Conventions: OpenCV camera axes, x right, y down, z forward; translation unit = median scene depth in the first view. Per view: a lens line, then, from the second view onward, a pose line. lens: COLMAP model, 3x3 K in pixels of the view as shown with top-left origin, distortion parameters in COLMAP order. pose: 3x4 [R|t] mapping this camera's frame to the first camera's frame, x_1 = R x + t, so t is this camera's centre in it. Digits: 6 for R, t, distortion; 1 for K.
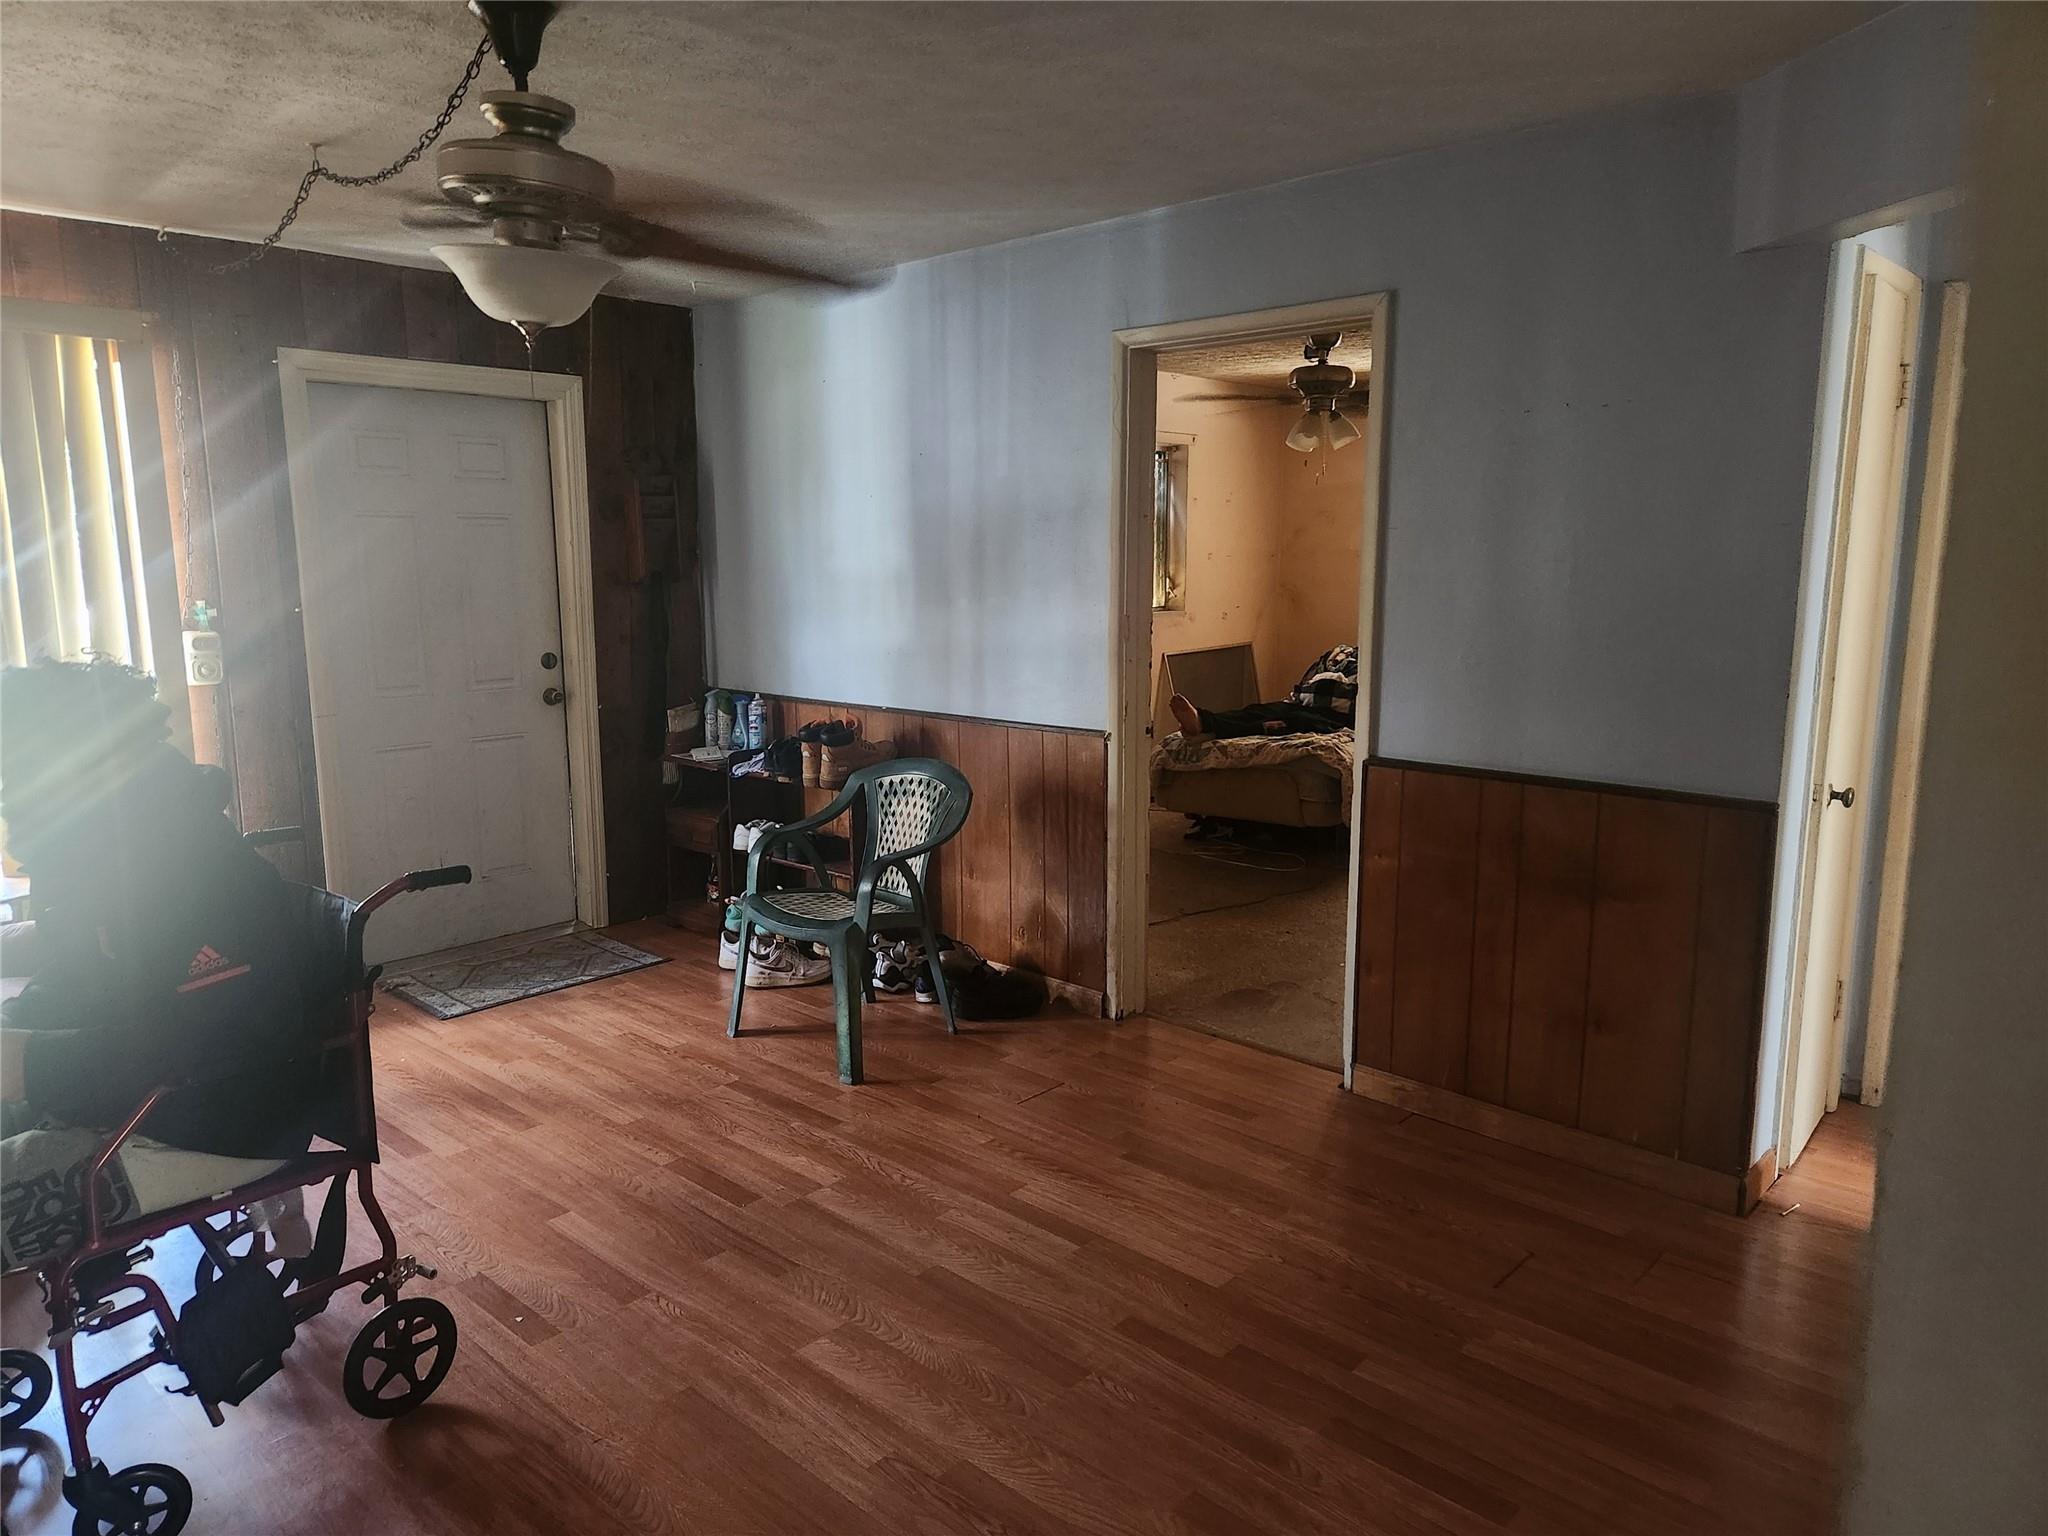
lens RADIAL K [[1349.4, 0, 1009.6], [0, 1349.4, 766.0], [0, 0, 1]] dist [0.064269, -0.055737]
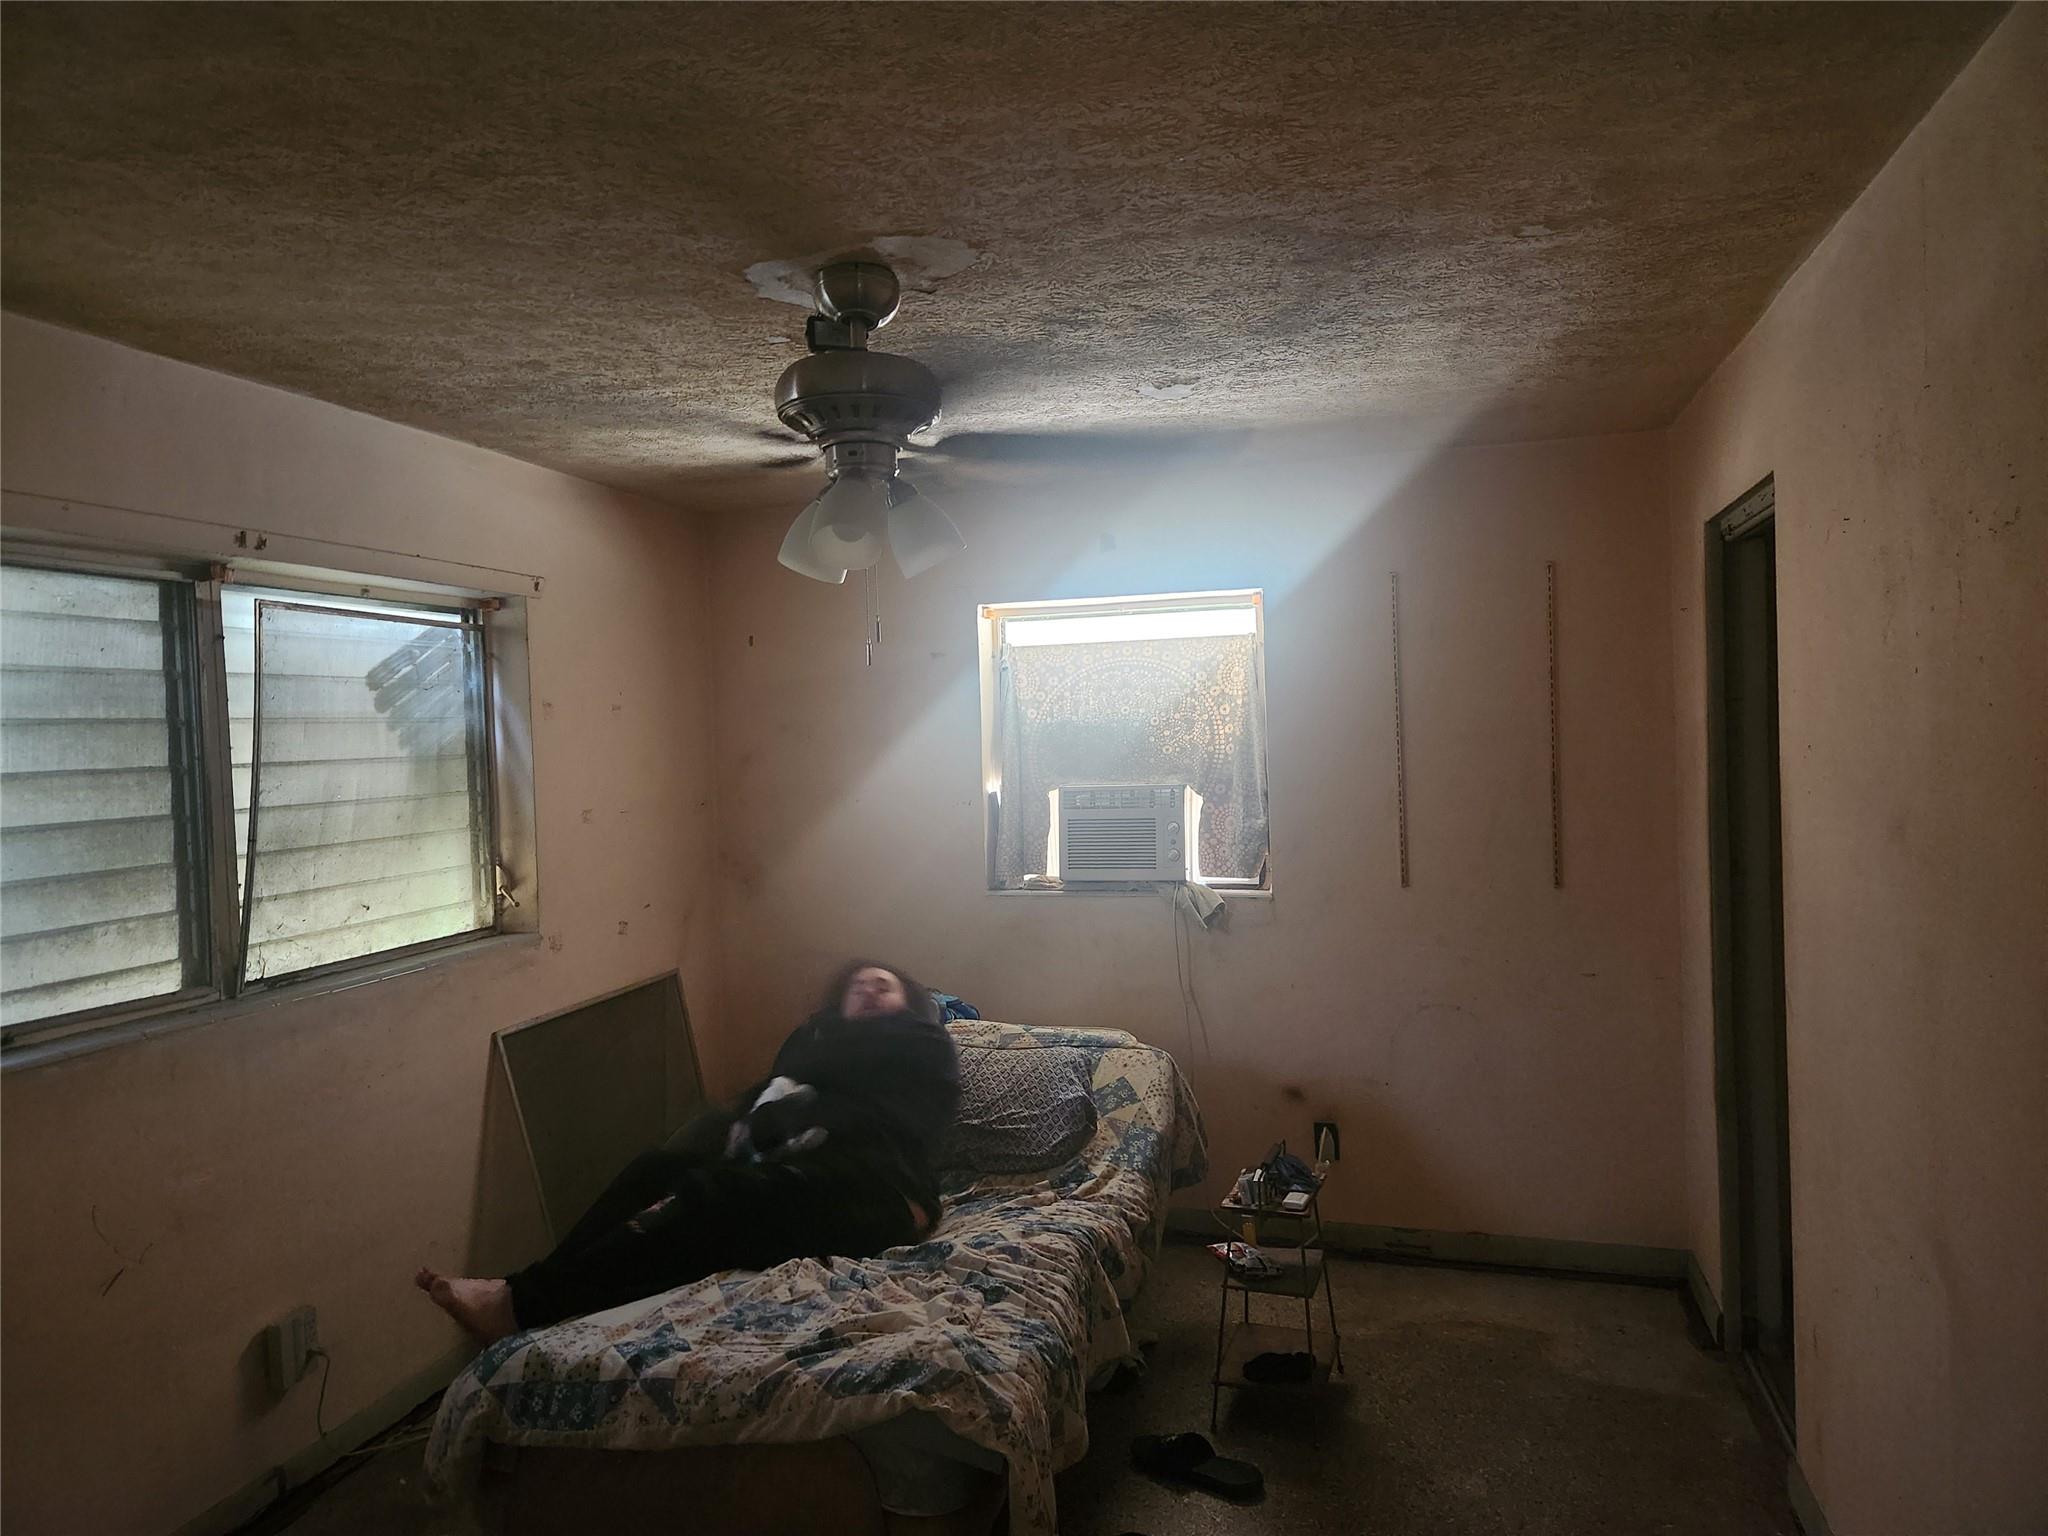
lens RADIAL K [[1349.4, 0, 1009.6], [0, 1349.4, 766.0], [0, 0, 1]] dist [0.064269, -0.055737]
pose [[0.898330, -0.035400, 0.437893, 0.036924], [0.100366, 0.986925, -0.126115, -0.050215], [-0.427703, 0.157242, 0.890138, 0.257623]]
